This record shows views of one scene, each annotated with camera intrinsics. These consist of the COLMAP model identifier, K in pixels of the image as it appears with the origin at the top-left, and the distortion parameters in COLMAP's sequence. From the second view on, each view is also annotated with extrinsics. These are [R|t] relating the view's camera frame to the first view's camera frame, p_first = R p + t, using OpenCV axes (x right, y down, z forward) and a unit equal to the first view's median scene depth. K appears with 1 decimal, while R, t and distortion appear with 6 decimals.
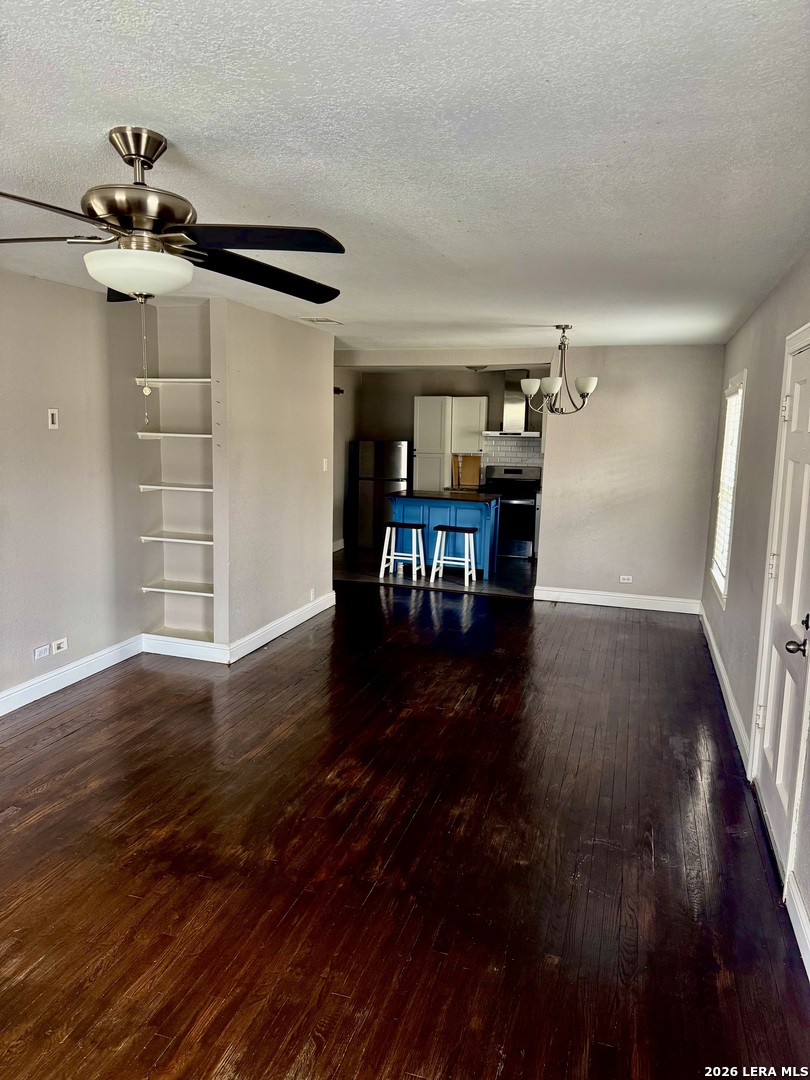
lens RADIAL K [[750.6, 0, 405.0], [0, 750.6, 540.0], [0, 0, 1]] dist [0.001198, -0.000185]
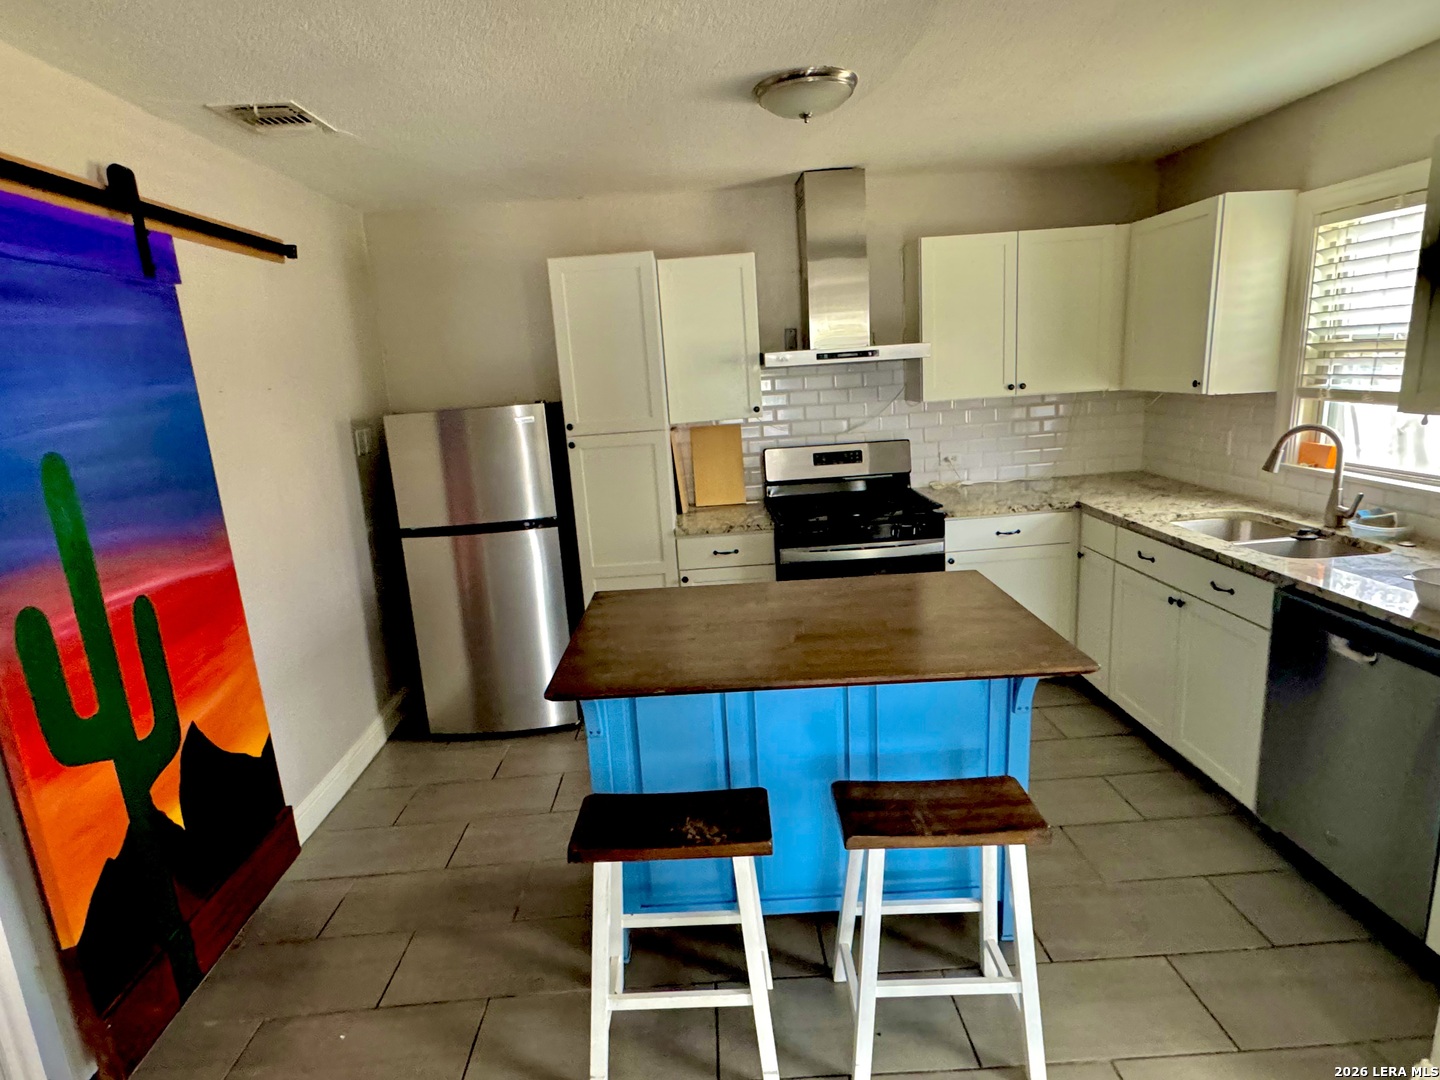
lens RADIAL K [[785.7, 0, 720.0], [0, 785.7, 540.0], [0, 0, 1]] dist [0.000859, 0.000132]
pose [[0.937278, -0.149279, 0.315001, -0.040658], [0.130196, 0.988182, 0.080906, -0.090235], [-0.323355, -0.034819, 0.945637, 0.650164]]
